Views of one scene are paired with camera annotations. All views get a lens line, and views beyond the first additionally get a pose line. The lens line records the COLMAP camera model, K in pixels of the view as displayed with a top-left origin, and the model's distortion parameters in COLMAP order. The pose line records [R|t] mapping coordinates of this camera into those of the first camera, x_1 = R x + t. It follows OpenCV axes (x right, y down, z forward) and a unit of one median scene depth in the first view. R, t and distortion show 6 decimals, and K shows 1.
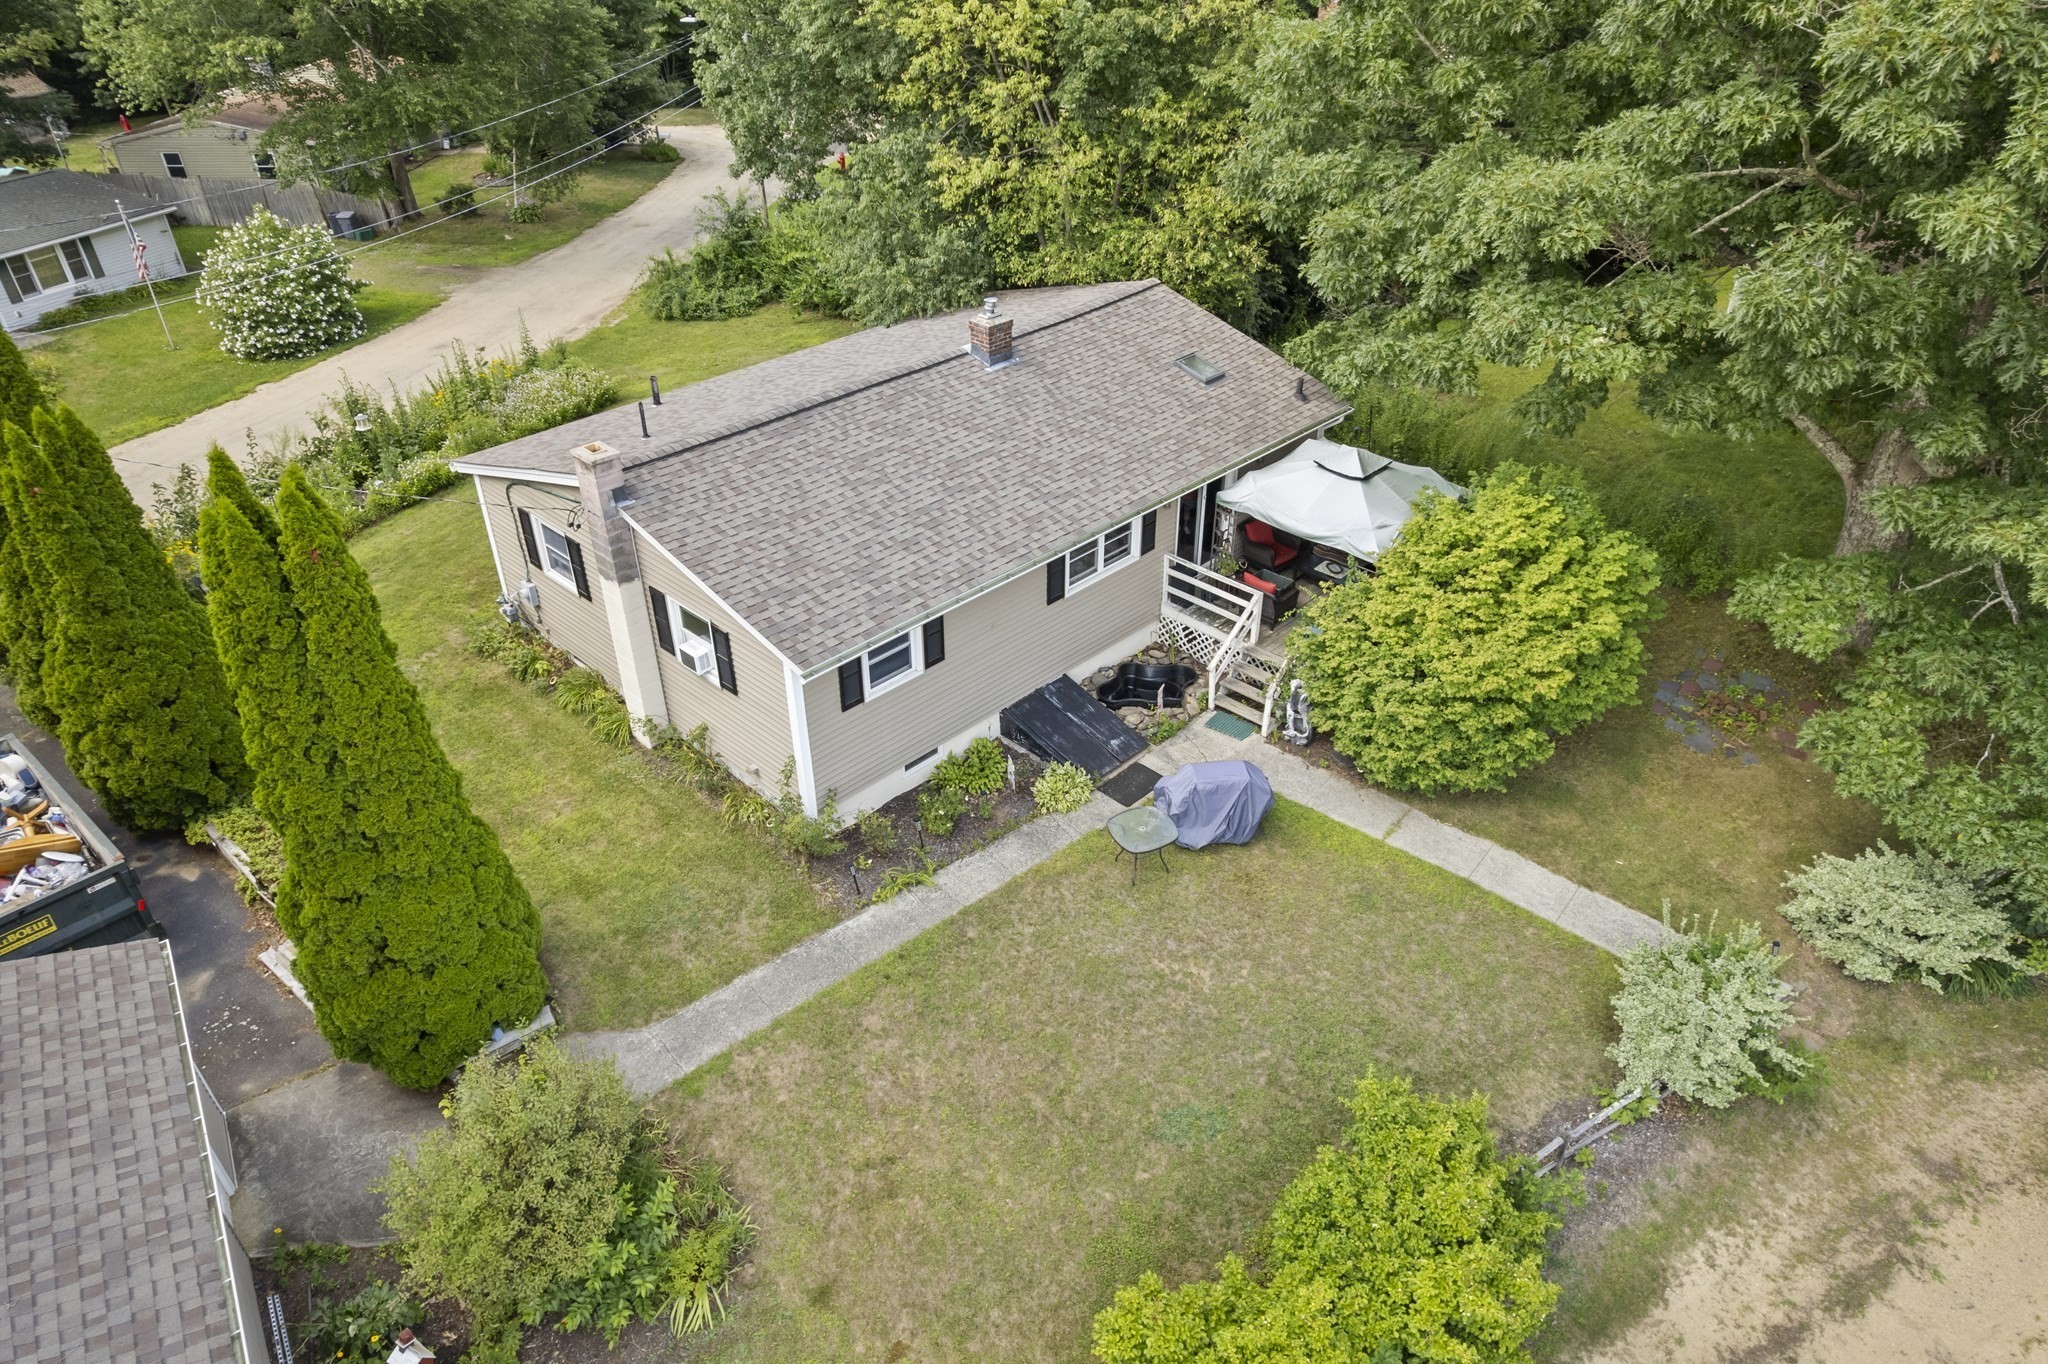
lens RADIAL K [[1336.1, 0, 1024.0], [0, 1336.1, 682.0], [0, 0, 1]] dist [-0.102924, 0.094681]
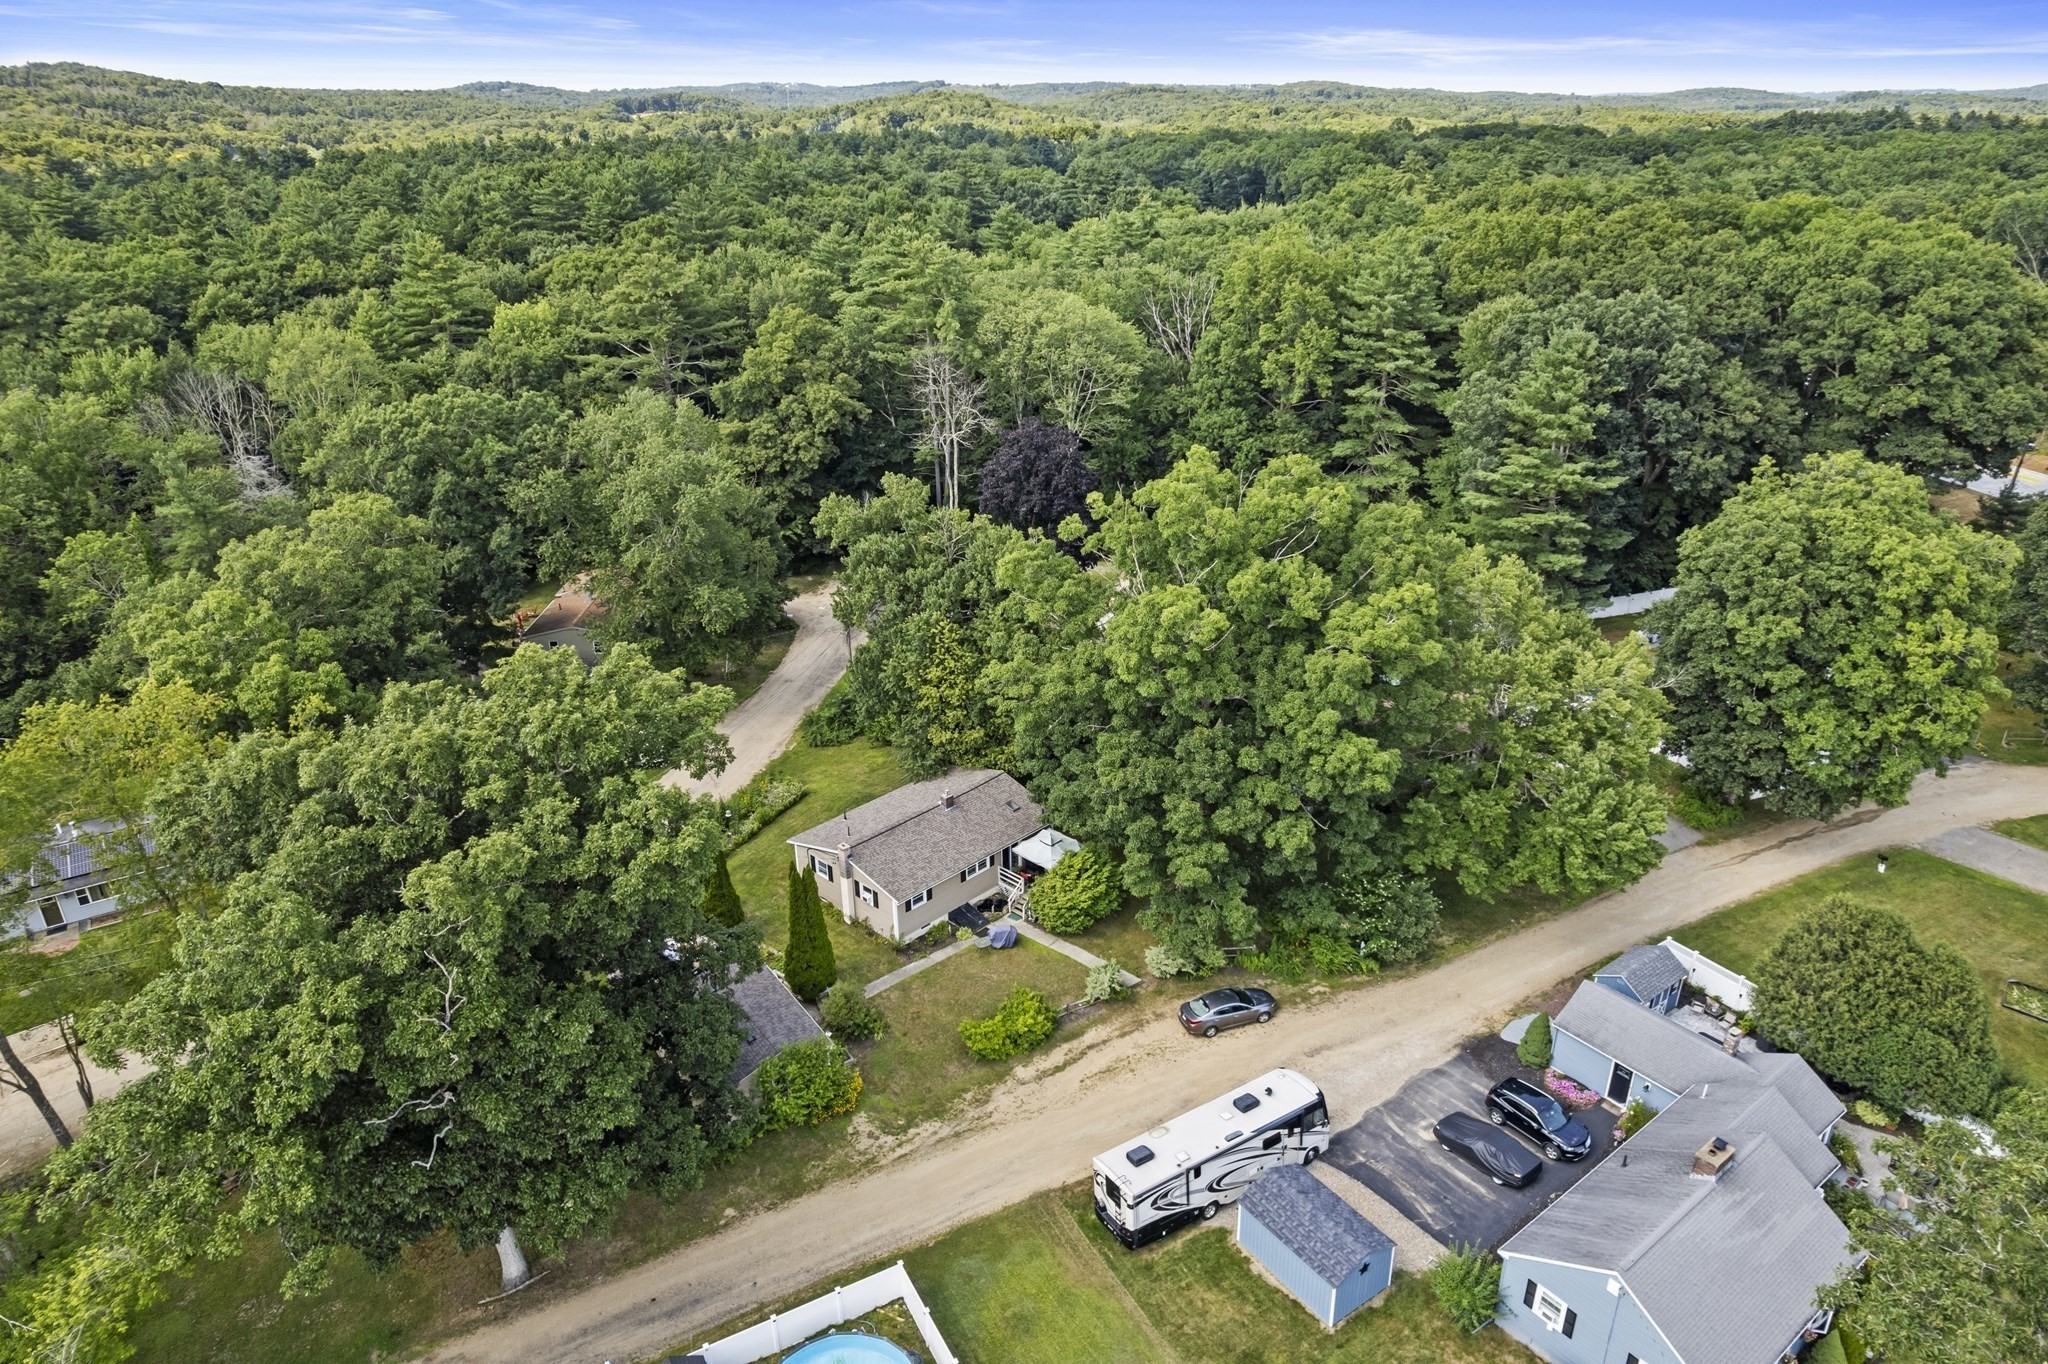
lens RADIAL K [[1303.7, 0, 1024.0], [0, 1303.7, 682.0], [0, 0, 1]] dist [0.001228, 0.084512]
pose [[0.999978, -0.006314, 0.001957, 0.189452], [0.006556, 0.985130, -0.171683, 0.014066], [-0.000844, 0.171692, 0.985150, -2.646279]]
